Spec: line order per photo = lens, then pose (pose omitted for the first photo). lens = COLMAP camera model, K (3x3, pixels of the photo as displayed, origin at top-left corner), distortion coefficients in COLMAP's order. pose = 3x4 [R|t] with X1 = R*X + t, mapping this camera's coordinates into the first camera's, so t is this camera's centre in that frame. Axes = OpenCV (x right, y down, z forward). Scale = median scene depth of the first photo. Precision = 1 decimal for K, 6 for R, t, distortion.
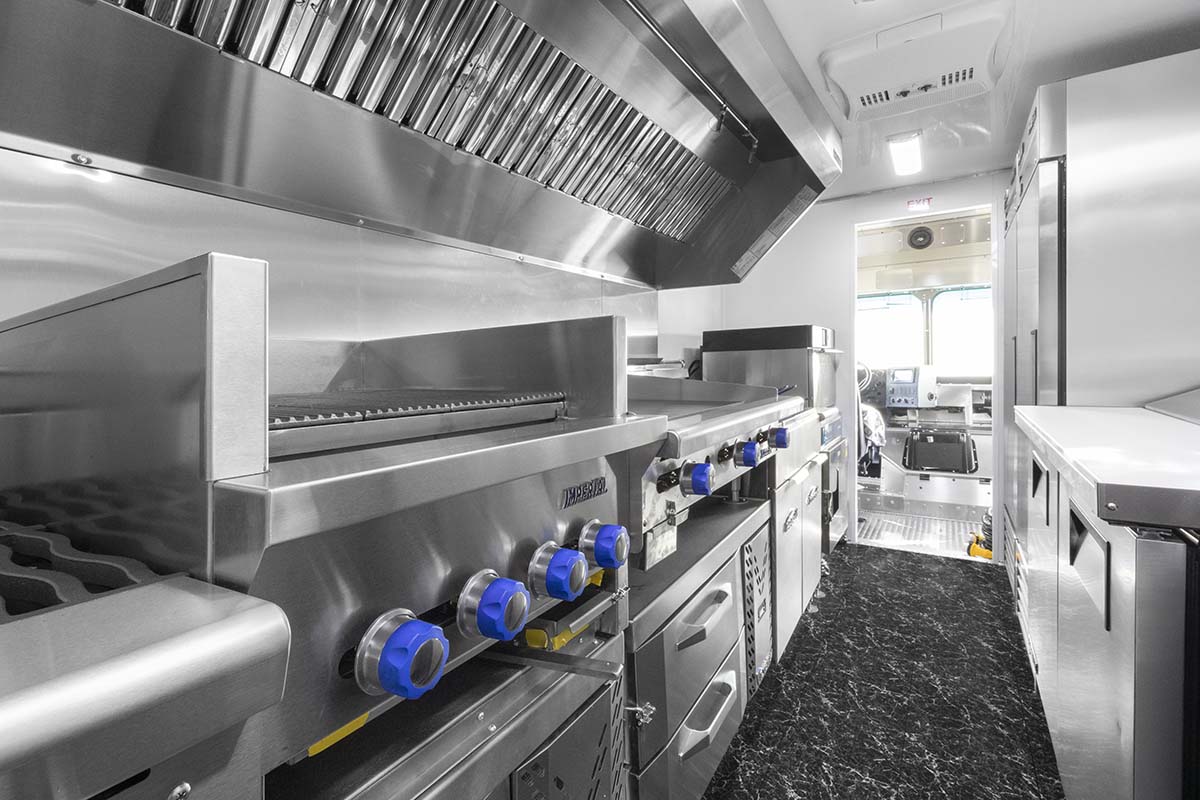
lens RADIAL K [[546.0, 0, 591.6], [0, 546.0, 375.4], [0, 0, 1]] dist [0.000839, -0.002253]
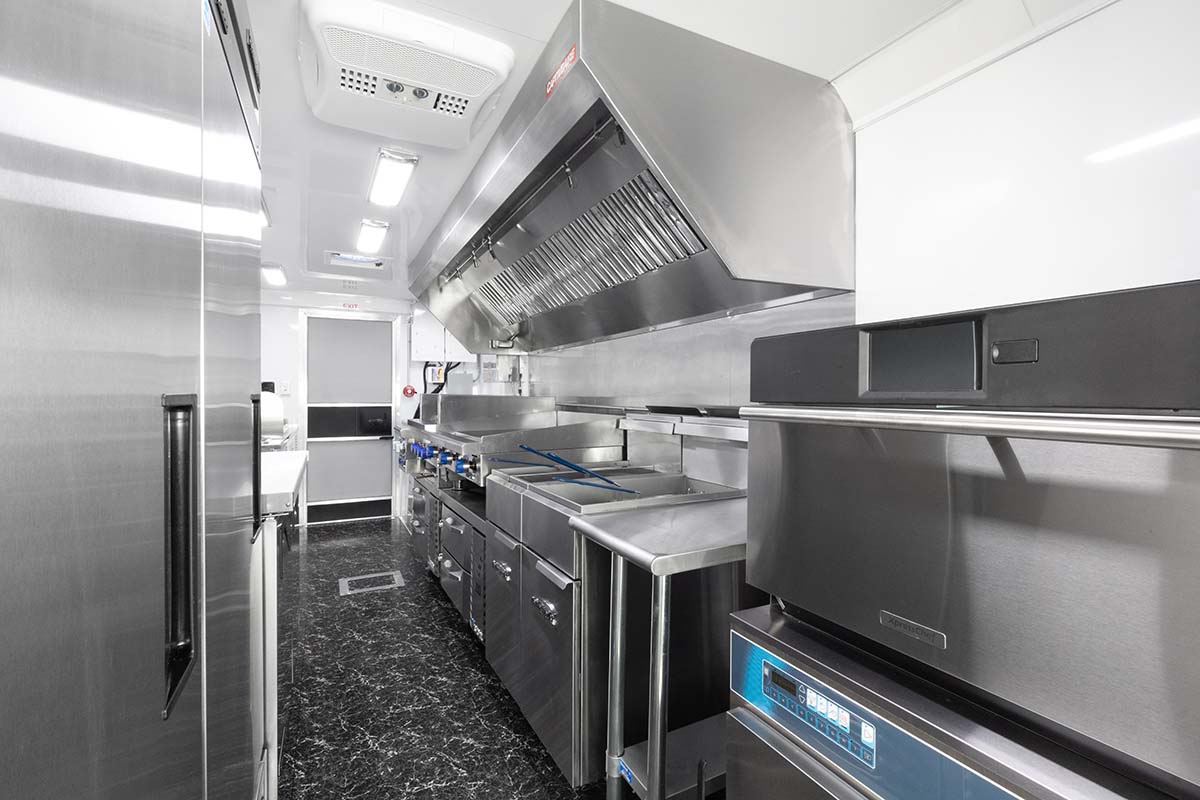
lens RADIAL K [[546.0, 0, 592.9], [0, 546.0, 379.3], [0, 0, 1]] dist [0.000839, -0.002253]
pose [[-0.503538, 0.013131, -0.863873, 0.825072], [0.003621, 0.999908, 0.013088, -0.076743], [0.863965, 0.003462, -0.503540, 1.192786]]
